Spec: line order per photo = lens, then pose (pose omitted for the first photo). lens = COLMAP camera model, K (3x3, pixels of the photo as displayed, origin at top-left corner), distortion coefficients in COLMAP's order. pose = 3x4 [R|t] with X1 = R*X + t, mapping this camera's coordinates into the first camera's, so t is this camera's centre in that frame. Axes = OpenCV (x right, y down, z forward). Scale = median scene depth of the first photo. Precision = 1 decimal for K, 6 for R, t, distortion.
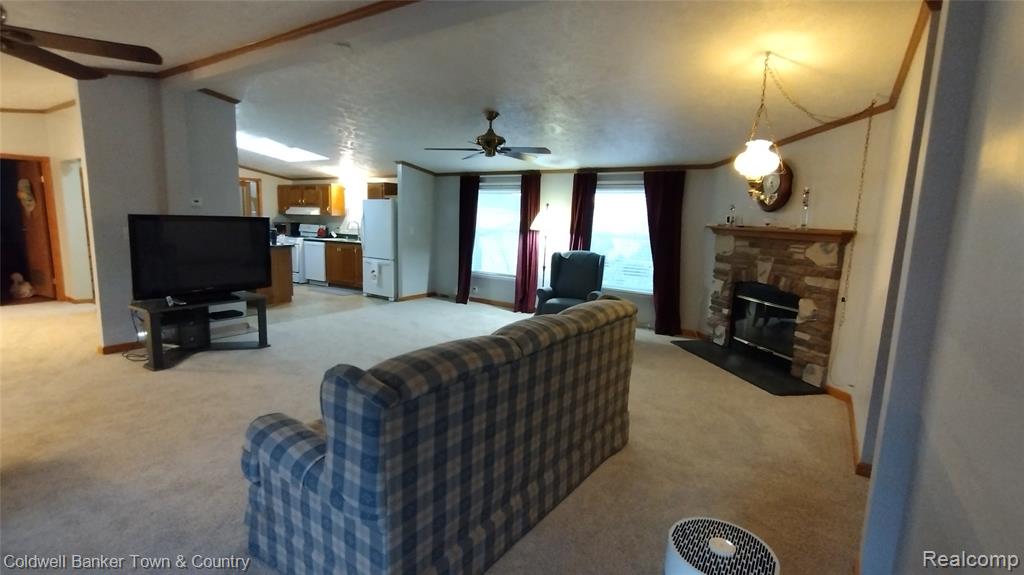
lens RADIAL K [[469.0, 0, 508.3], [0, 469.0, 280.6], [0, 0, 1]] dist [-0.005994, 0.000300]
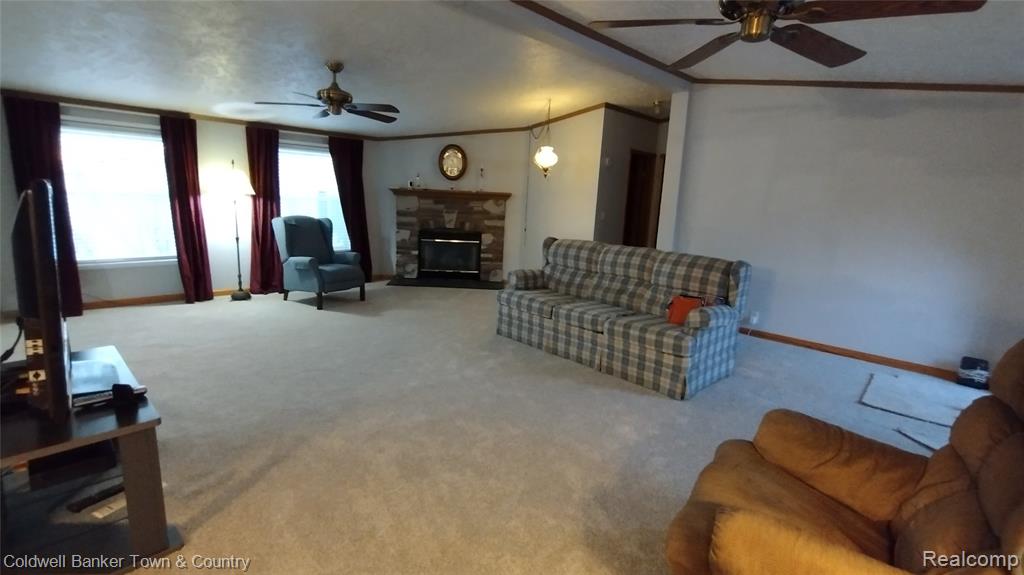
lens RADIAL K [[469.0, 0, 502.3], [0, 469.0, 283.3], [0, 0, 1]] dist [-0.005994, 0.000300]
pose [[0.200454, -0.203964, 0.958236, -0.846904], [0.095028, 0.977525, 0.188190, -0.082325], [-0.975084, 0.053336, 0.215331, 0.486708]]
